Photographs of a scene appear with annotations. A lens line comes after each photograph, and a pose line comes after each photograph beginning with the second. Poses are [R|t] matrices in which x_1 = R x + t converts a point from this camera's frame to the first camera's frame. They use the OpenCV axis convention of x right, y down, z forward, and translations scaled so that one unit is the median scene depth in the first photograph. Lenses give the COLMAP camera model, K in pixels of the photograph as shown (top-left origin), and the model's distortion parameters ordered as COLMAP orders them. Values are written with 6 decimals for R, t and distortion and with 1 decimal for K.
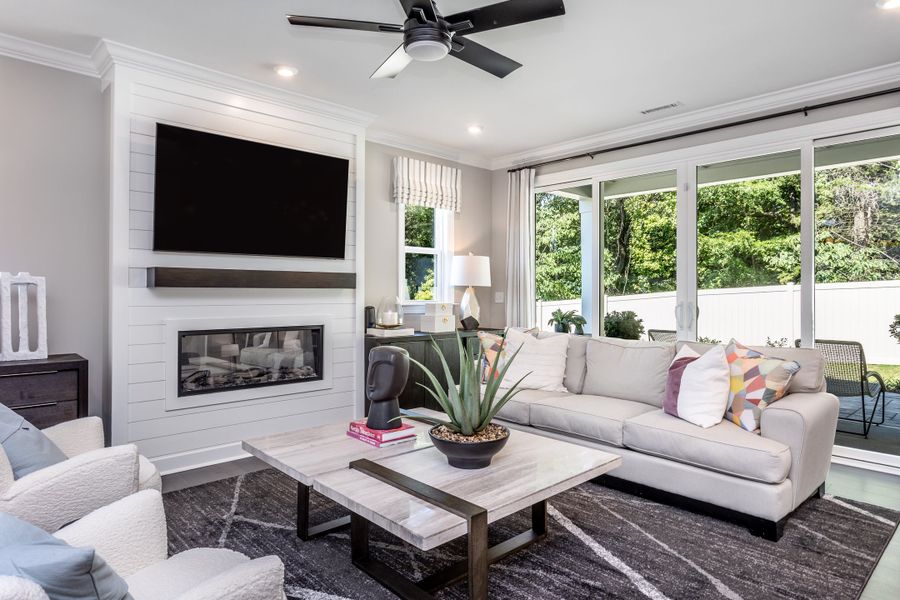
lens RADIAL K [[551.0, 0, 433.2], [0, 551.0, 284.8], [0, 0, 1]] dist [-0.006127, 0.001015]
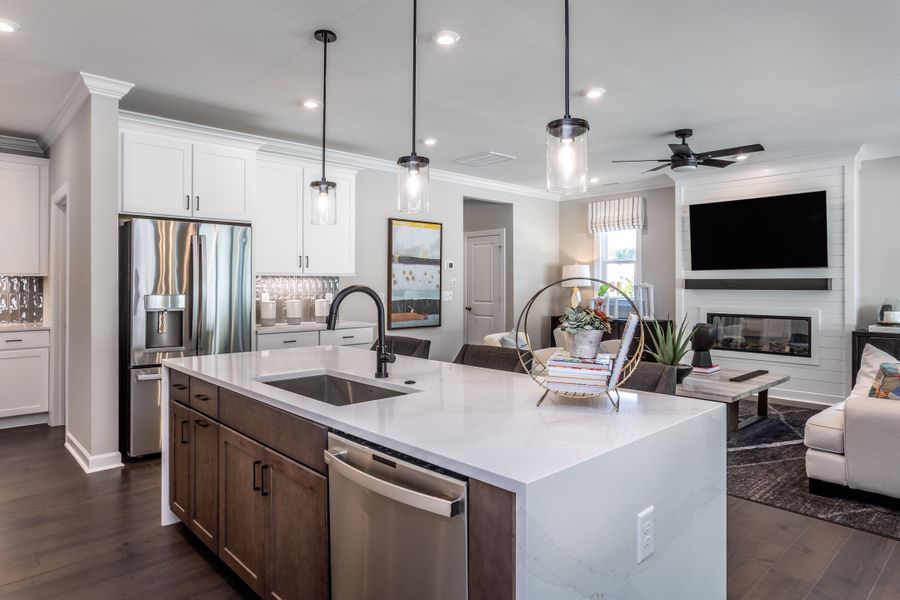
lens RADIAL K [[551.0, 0, 433.2], [0, 551.0, 284.8], [0, 0, 1]] dist [-0.006127, 0.001015]
pose [[-0.019499, -0.006408, -0.999789, 1.353589], [0.006221, 0.999959, -0.006530, -0.003402], [0.999791, -0.006347, -0.019458, 0.119015]]
